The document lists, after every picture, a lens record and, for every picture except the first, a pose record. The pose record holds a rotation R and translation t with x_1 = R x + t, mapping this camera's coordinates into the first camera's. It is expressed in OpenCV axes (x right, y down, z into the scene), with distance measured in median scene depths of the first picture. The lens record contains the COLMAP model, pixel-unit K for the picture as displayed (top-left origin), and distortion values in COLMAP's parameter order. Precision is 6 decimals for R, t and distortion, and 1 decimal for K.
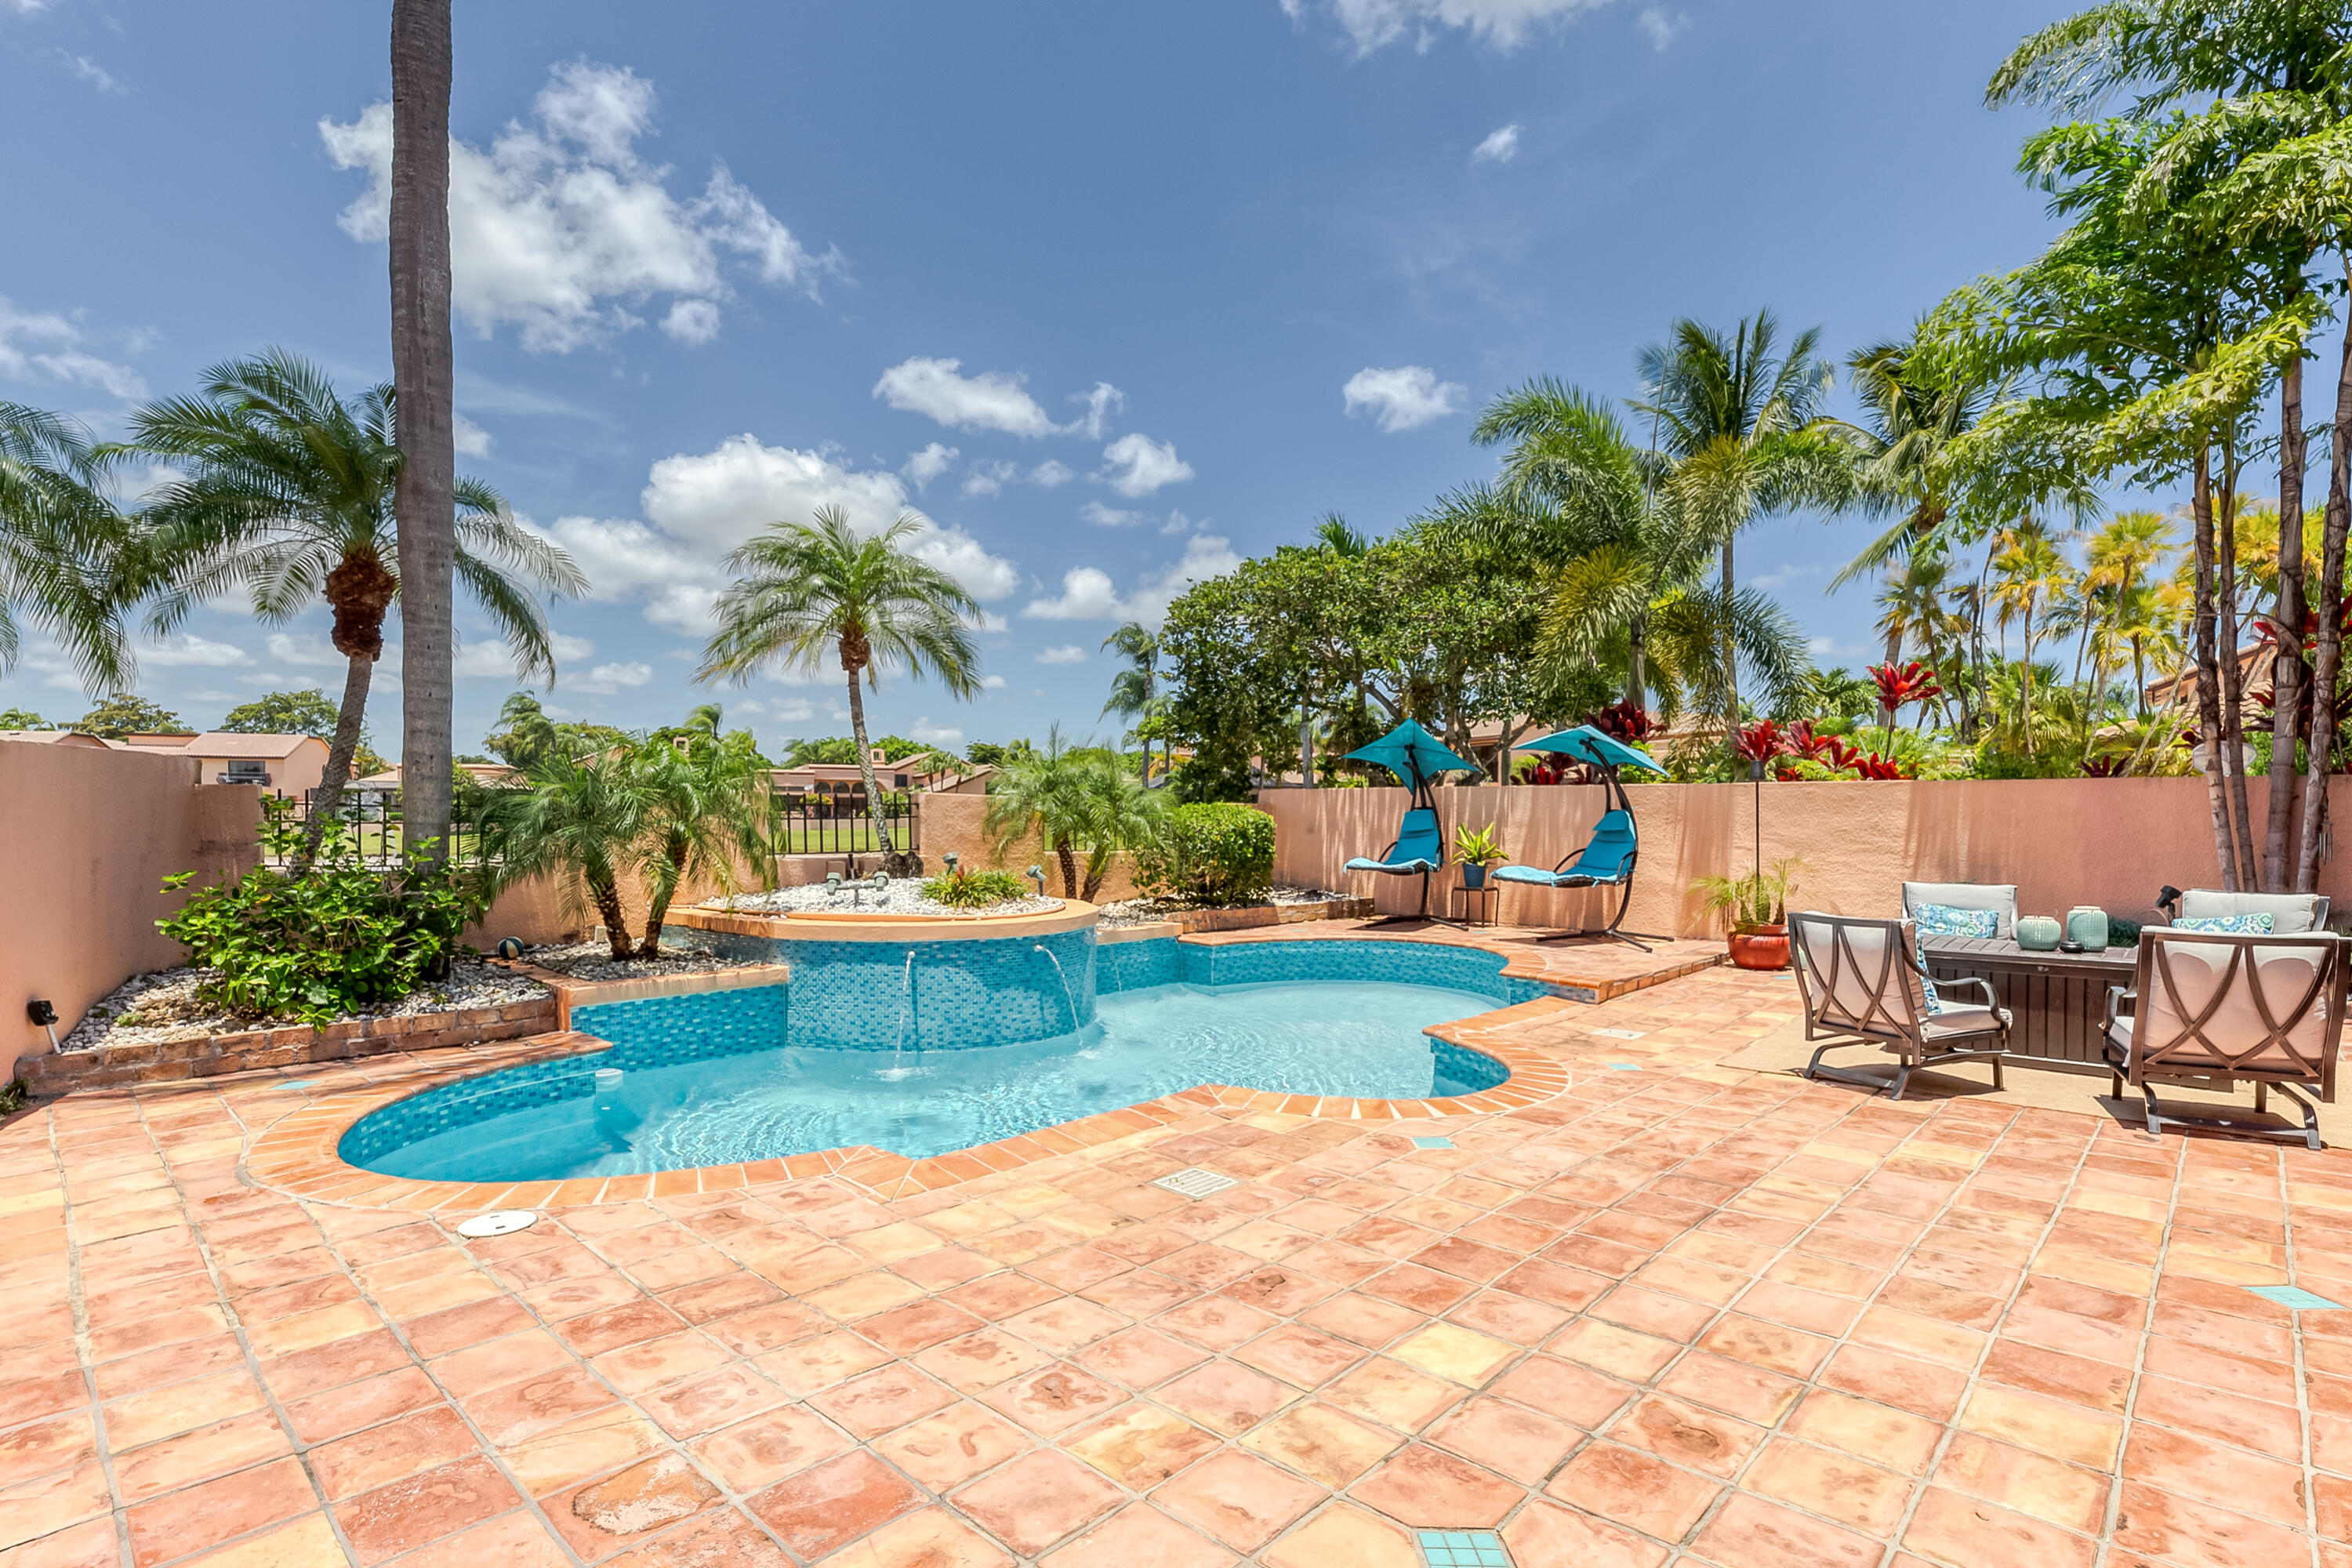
lens RADIAL K [[1118.4, 0, 1175.7], [0, 1118.4, 804.0], [0, 0, 1]] dist [0.001791, 0.000396]
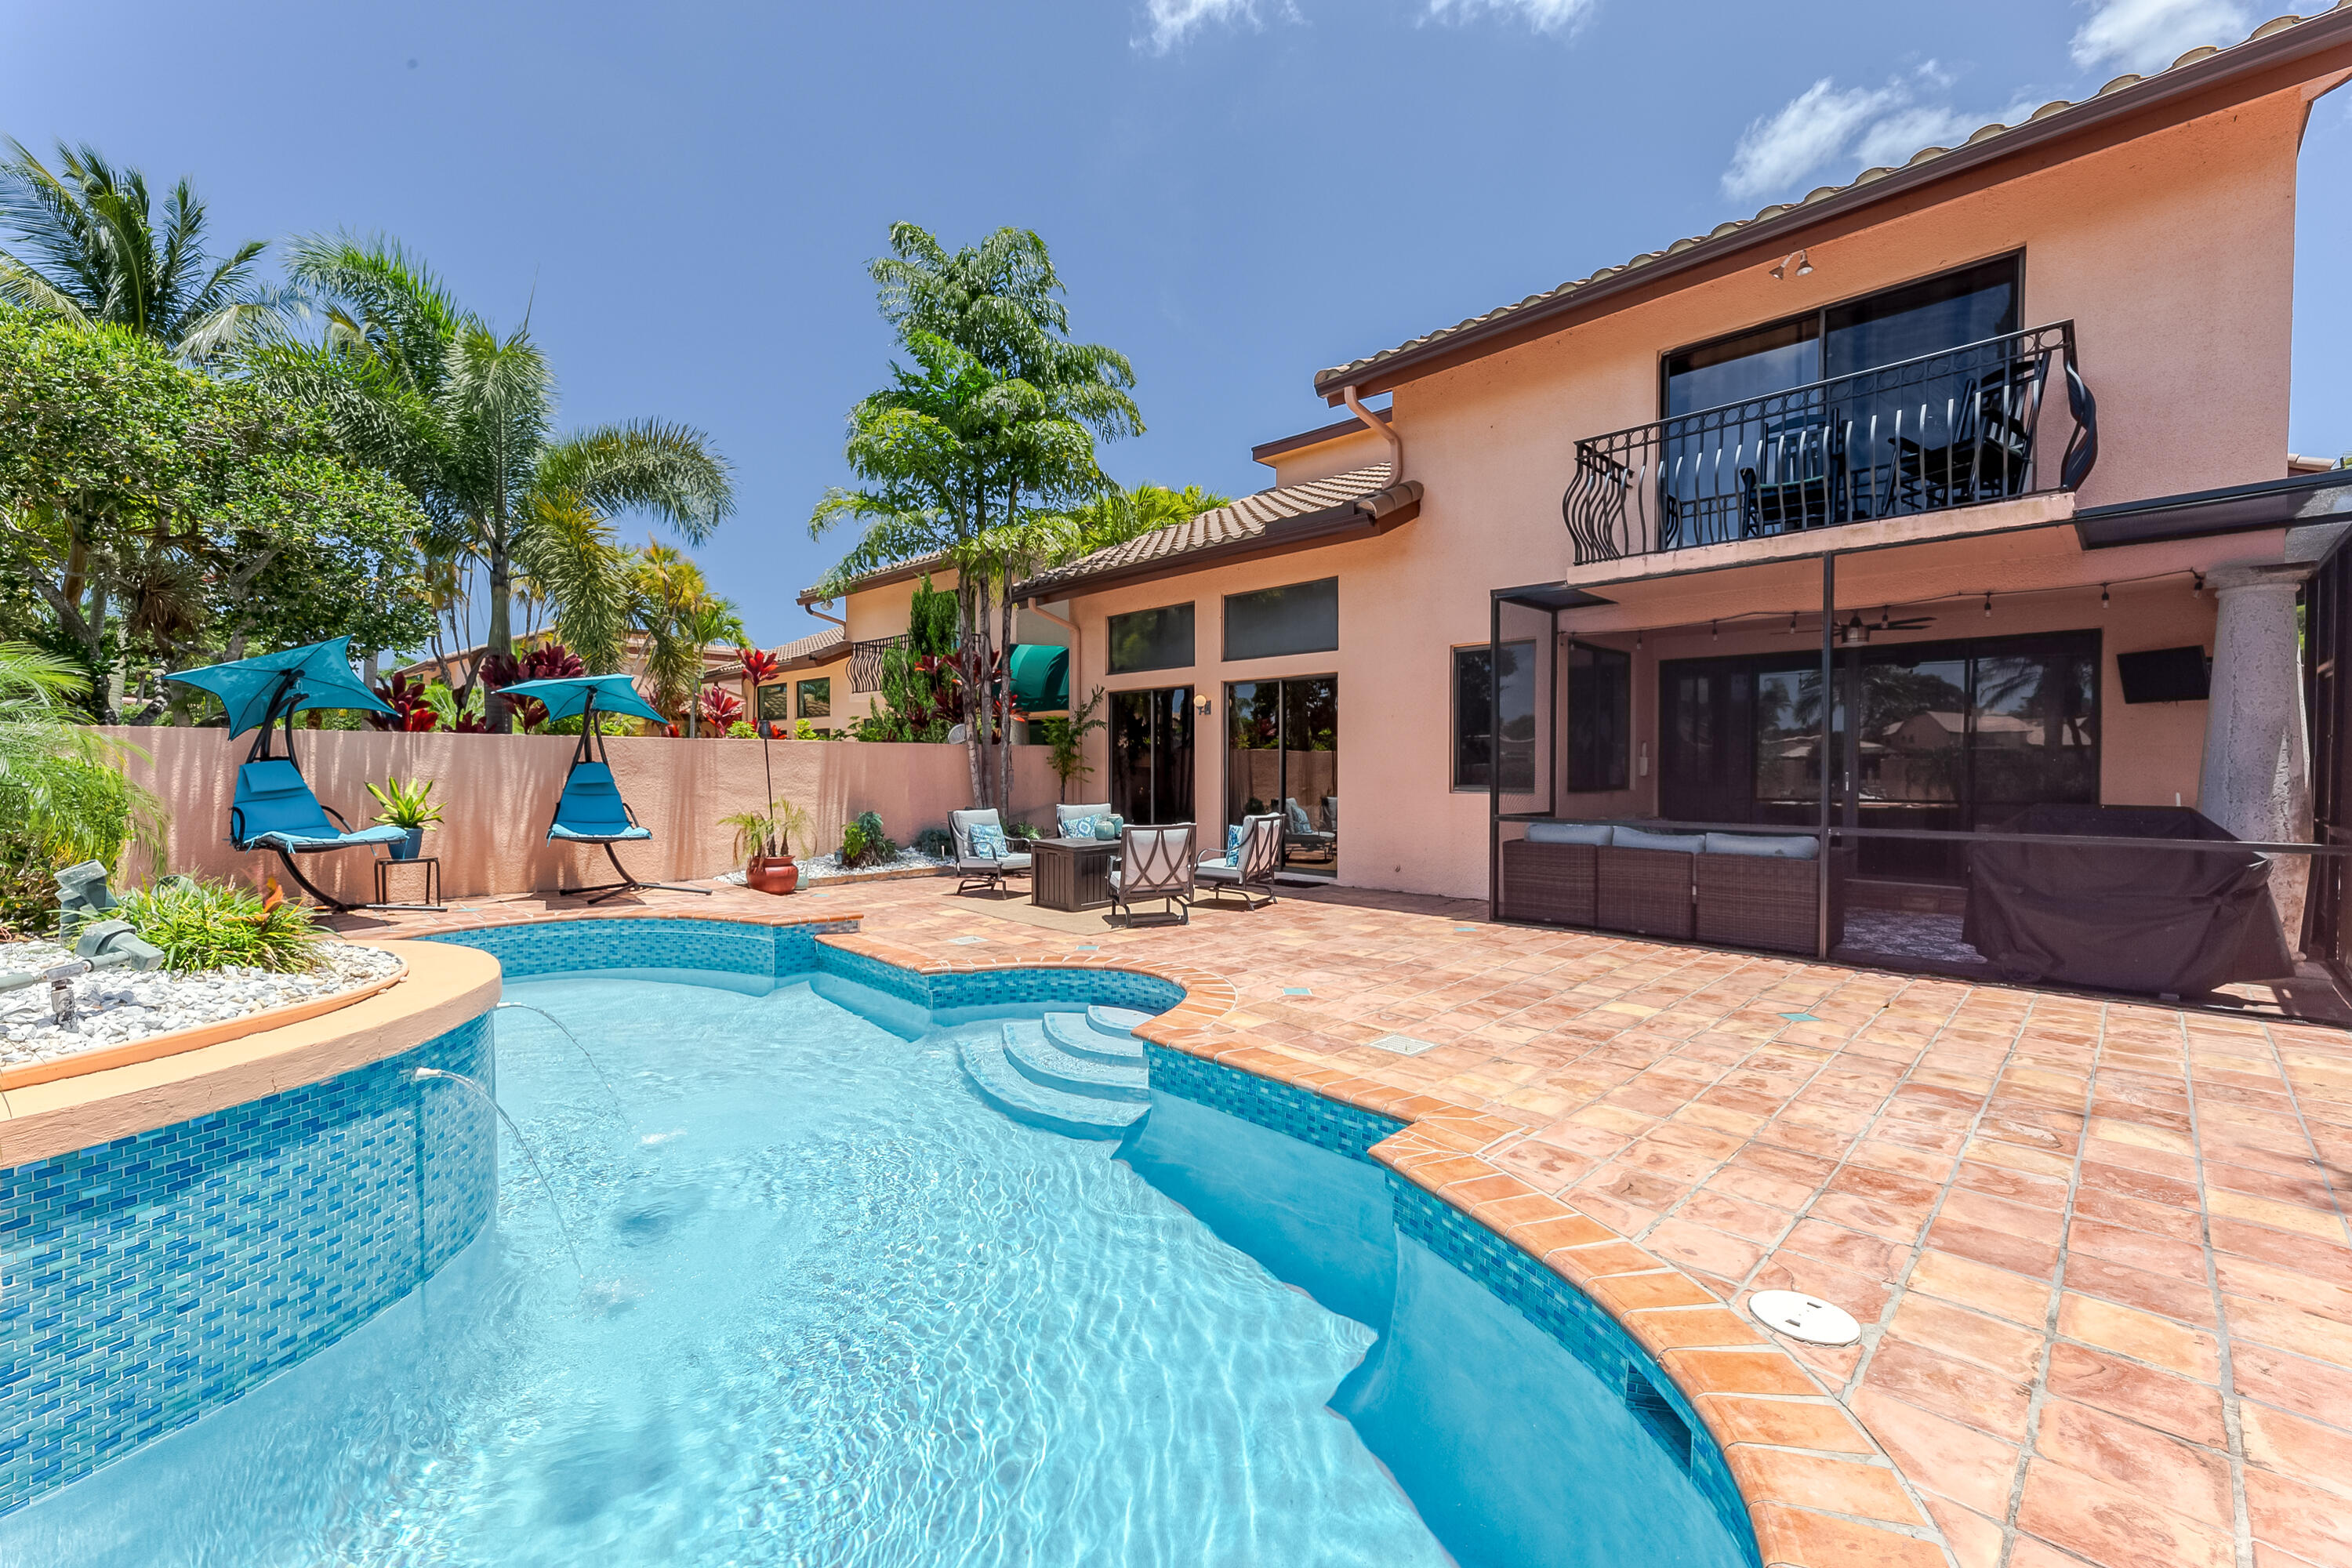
lens RADIAL K [[949.2, 0, 1178.4], [0, 949.2, 781.5], [0, 0, 1]] dist [0.005787, 0.000201]
pose [[0.034007, -0.016791, 0.999281, -1.231791], [-0.005876, 0.999838, 0.017000, 0.016362], [-0.999404, -0.006449, 0.033903, 1.383423]]
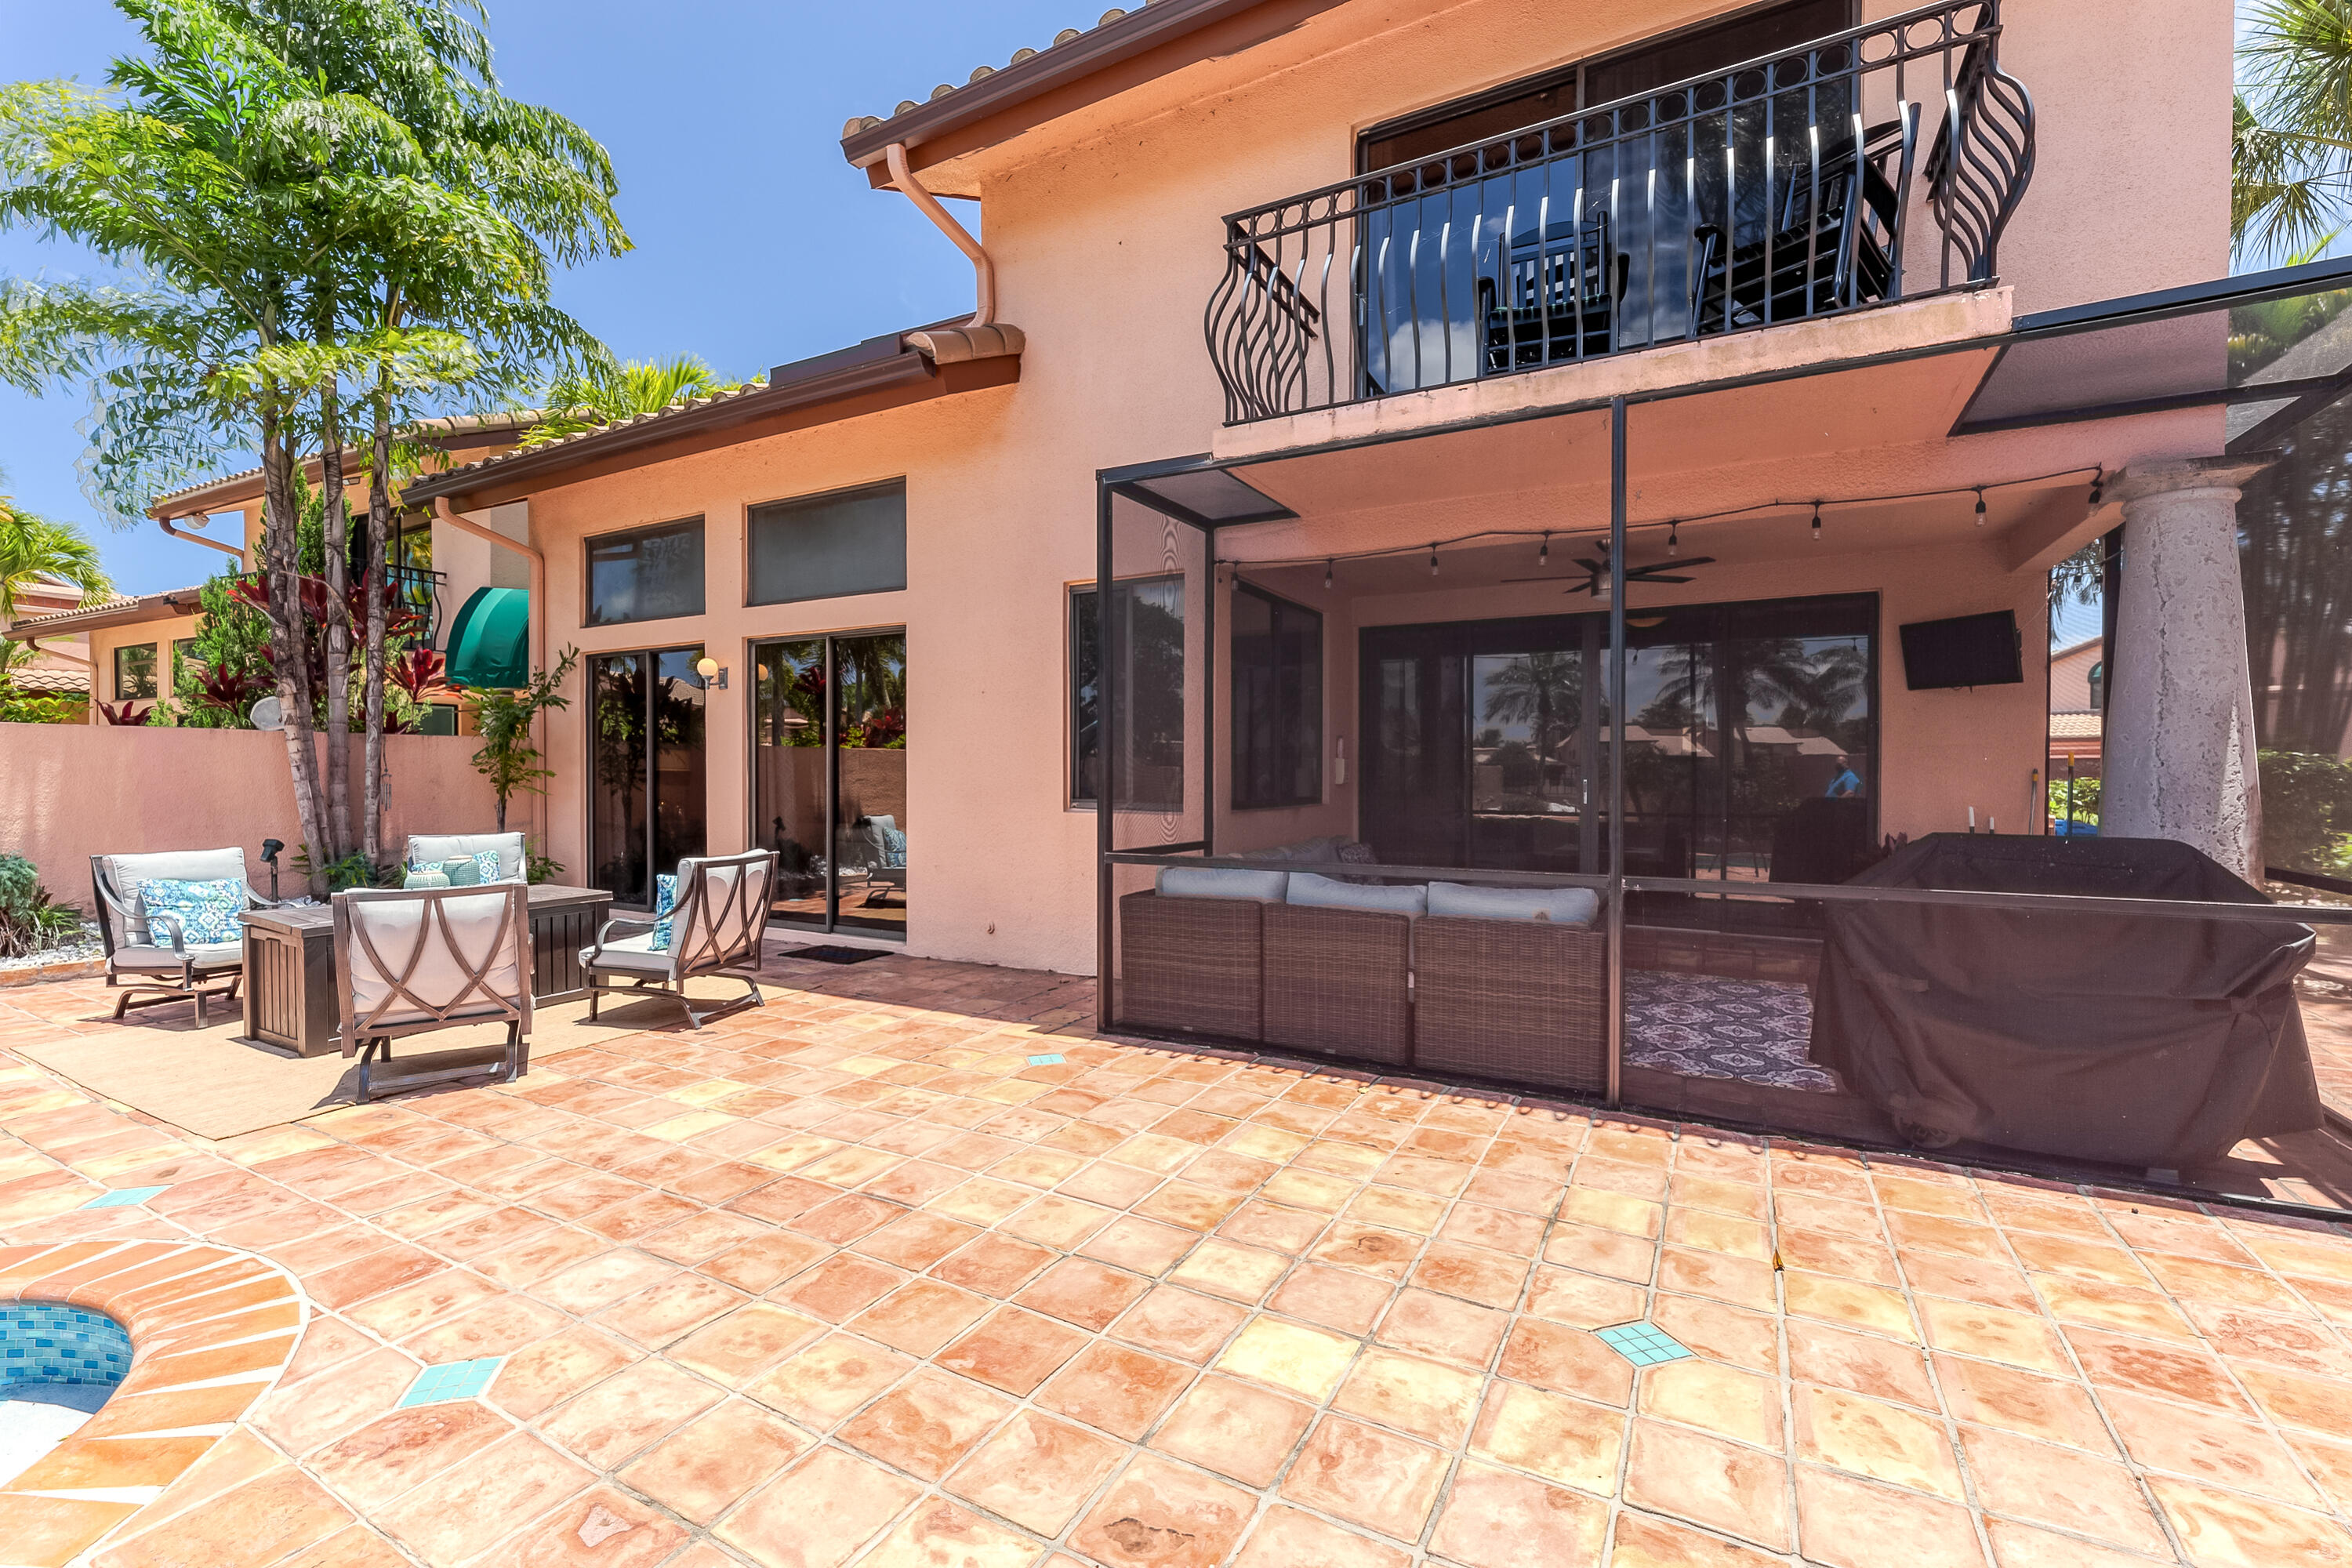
lens RADIAL K [[1003.3, 0, 1180.0], [0, 1003.3, 777.7], [0, 0, 1]] dist [-0.000716, 0.001152]
pose [[-0.251024, -0.005664, 0.967964, -0.384122], [-0.008205, 0.999959, 0.003723, 0.019274], [-0.967946, -0.007008, -0.251061, 0.981940]]
